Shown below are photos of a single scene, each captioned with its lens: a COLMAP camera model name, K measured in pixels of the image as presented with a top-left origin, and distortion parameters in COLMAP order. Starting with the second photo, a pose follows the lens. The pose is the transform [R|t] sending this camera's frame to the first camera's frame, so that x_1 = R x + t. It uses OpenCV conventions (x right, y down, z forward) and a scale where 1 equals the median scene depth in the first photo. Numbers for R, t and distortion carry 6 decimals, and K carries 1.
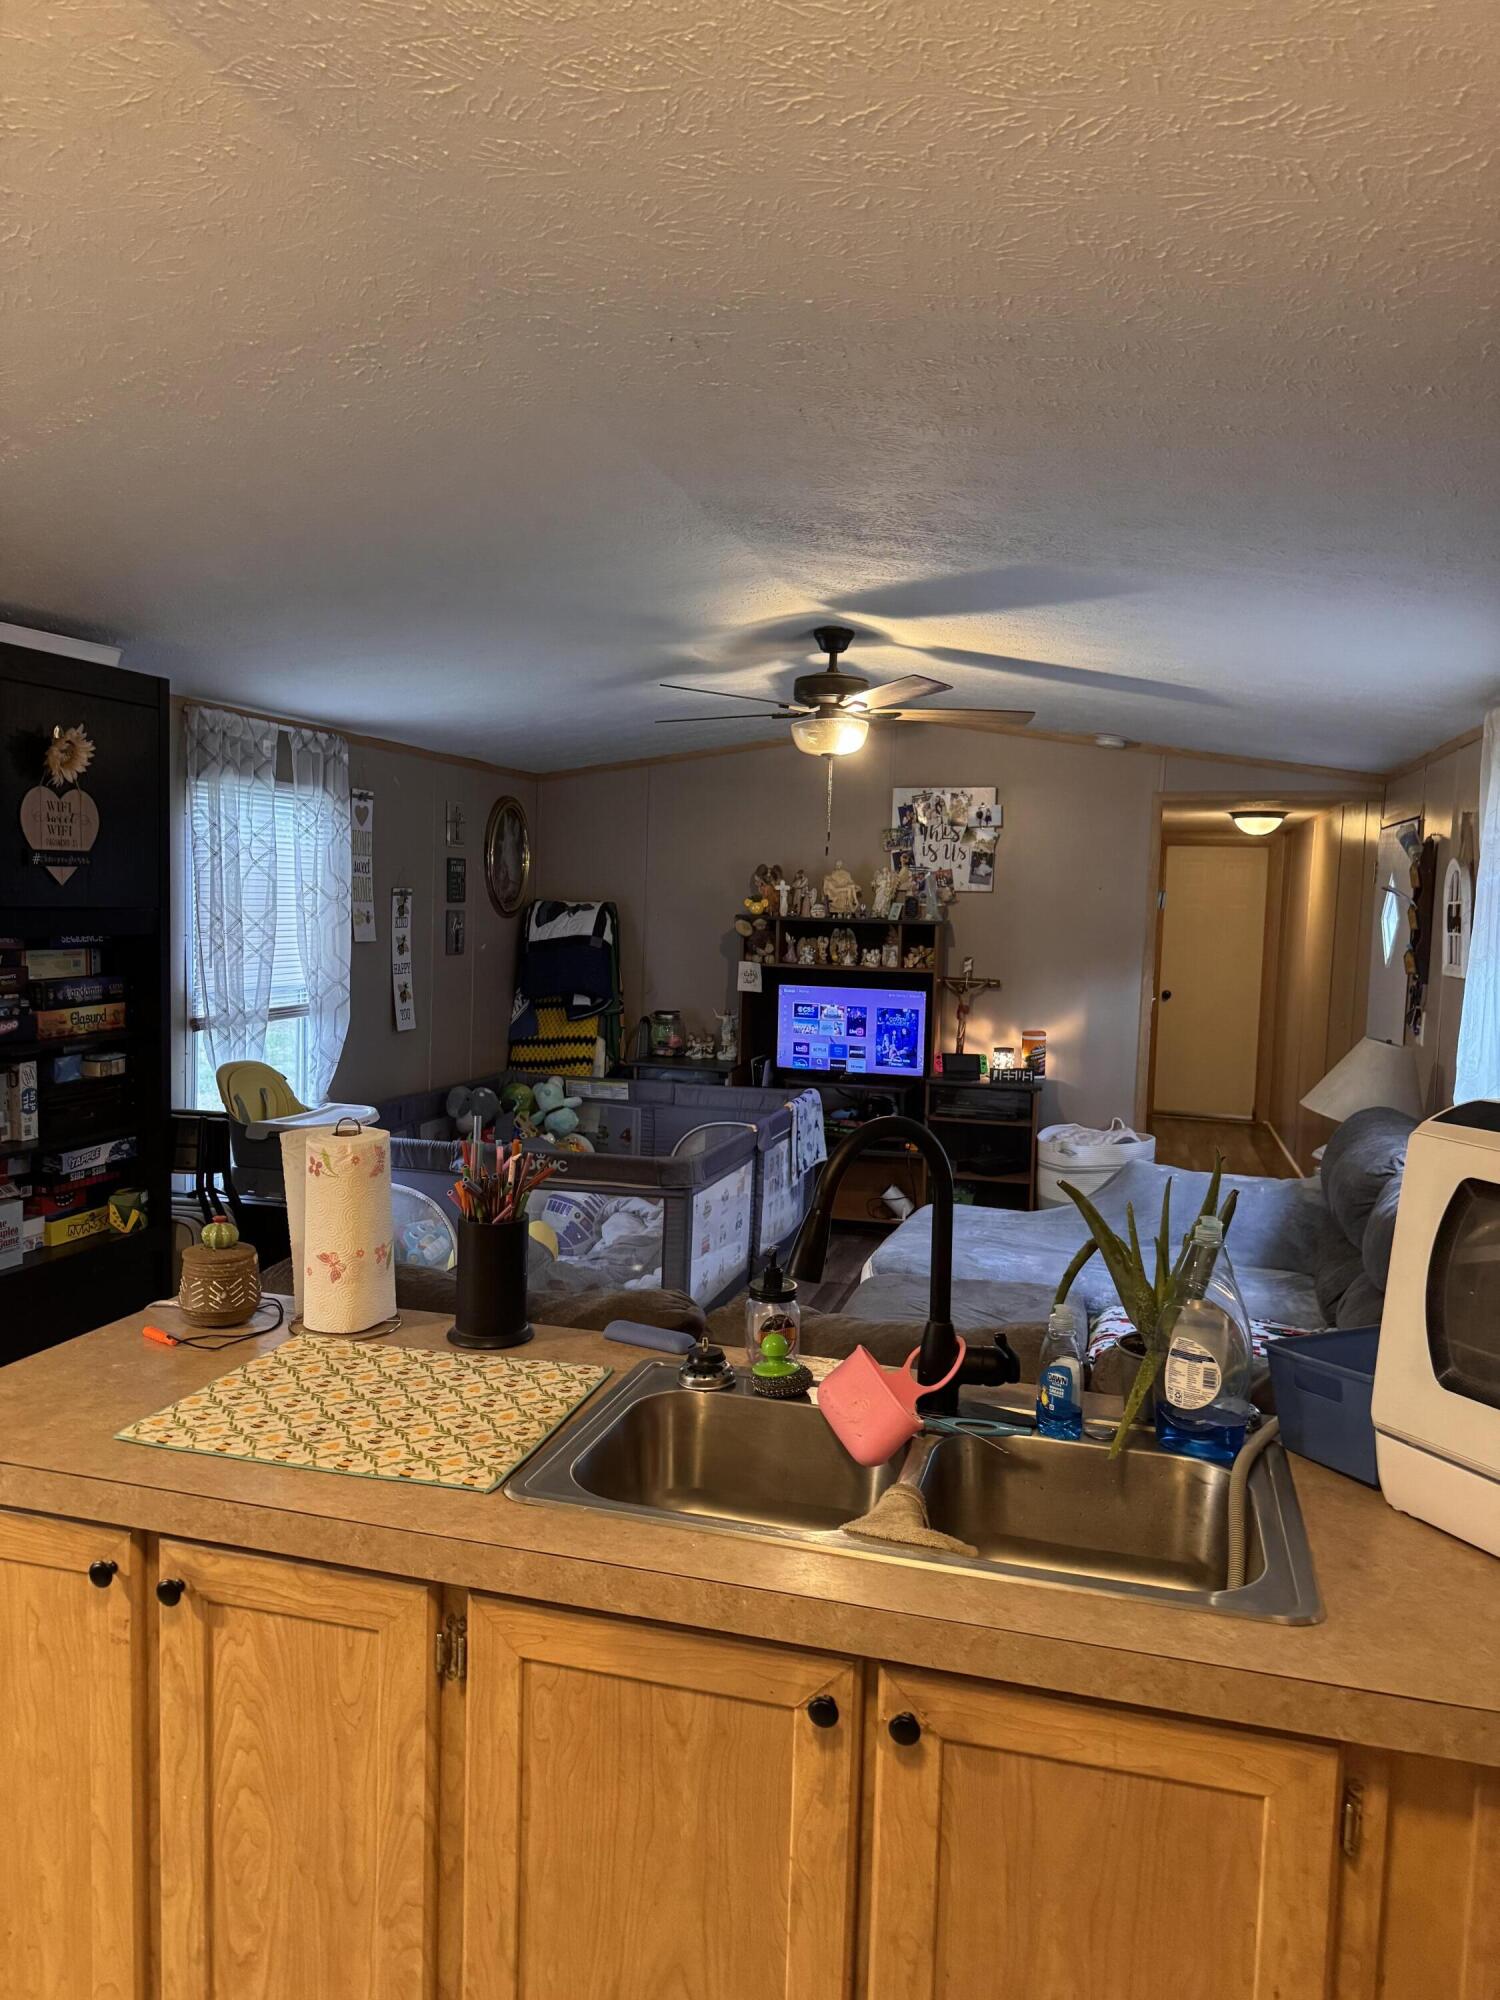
lens RADIAL K [[1380.5, 0, 745.6], [0, 1380.5, 998.8], [0, 0, 1]] dist [0.037034, -0.056663]
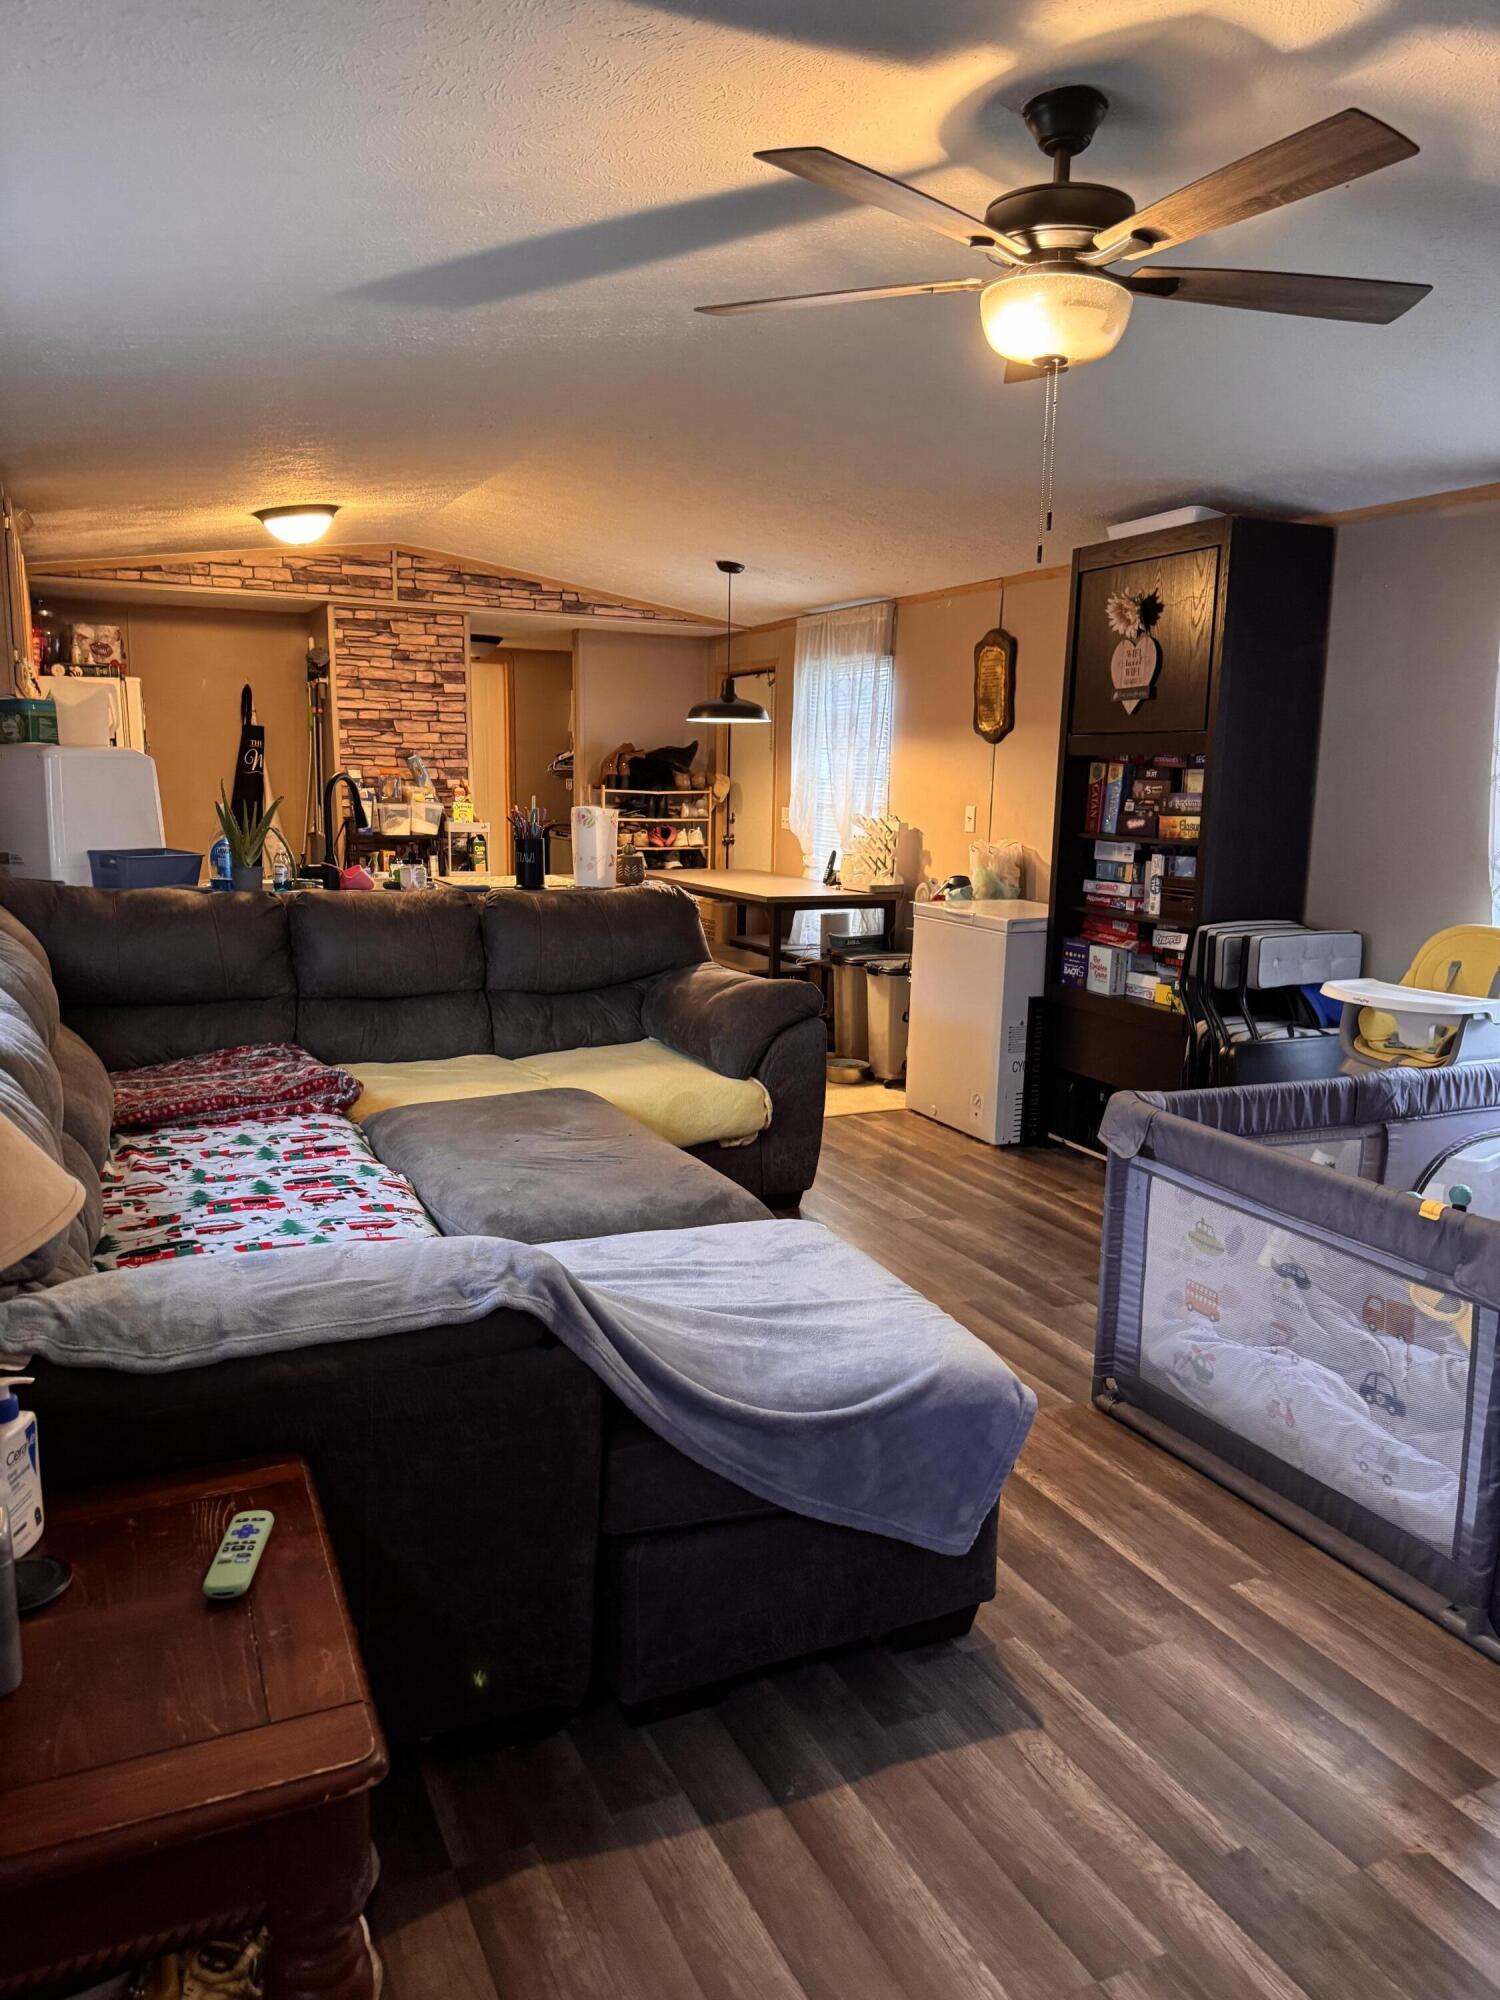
lens RADIAL K [[1380.5, 0, 752.2], [0, 1380.5, 1001.4], [0, 0, 1]] dist [0.037034, -0.056663]
pose [[-0.772158, 0.061603, -0.632437, 0.611854], [-0.096912, 0.972229, 0.213023, -0.060194], [0.627997, 0.225778, -0.744744, 1.755851]]
